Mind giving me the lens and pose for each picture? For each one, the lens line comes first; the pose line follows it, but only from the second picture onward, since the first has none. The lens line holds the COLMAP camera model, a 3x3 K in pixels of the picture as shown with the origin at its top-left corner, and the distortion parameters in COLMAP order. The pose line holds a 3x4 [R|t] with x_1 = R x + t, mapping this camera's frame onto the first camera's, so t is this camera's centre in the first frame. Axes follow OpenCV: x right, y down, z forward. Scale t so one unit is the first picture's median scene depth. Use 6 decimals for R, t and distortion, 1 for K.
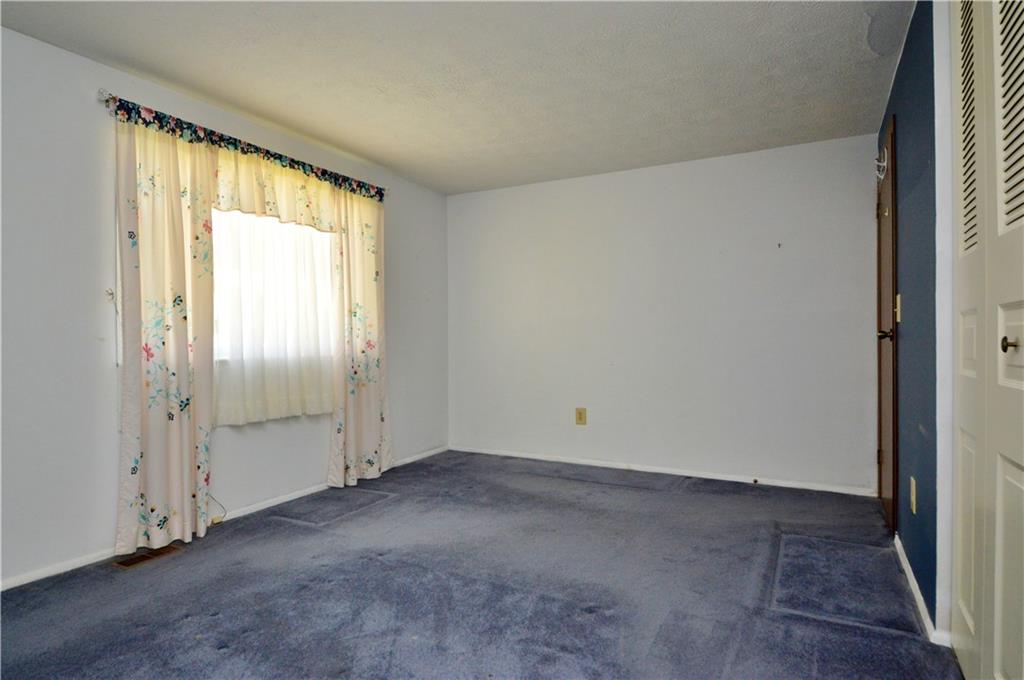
lens RADIAL K [[558.0, 0, 514.2], [0, 558.0, 333.0], [0, 0, 1]] dist [0.044081, -0.050400]
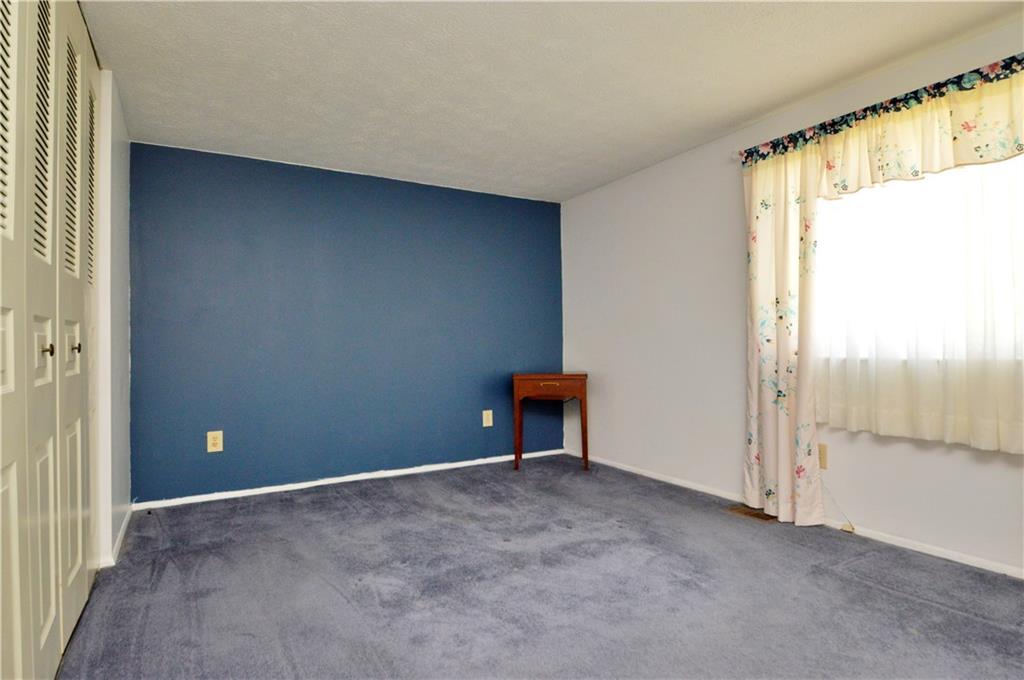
lens RADIAL K [[558.0, 0, 514.2], [0, 558.0, 333.0], [0, 0, 1]] dist [0.044081, -0.050400]
pose [[-0.527376, -0.002547, -0.849628, 0.578846], [0.024841, 0.999522, -0.018415, 0.010063], [0.849269, -0.030817, -0.527060, 1.054051]]
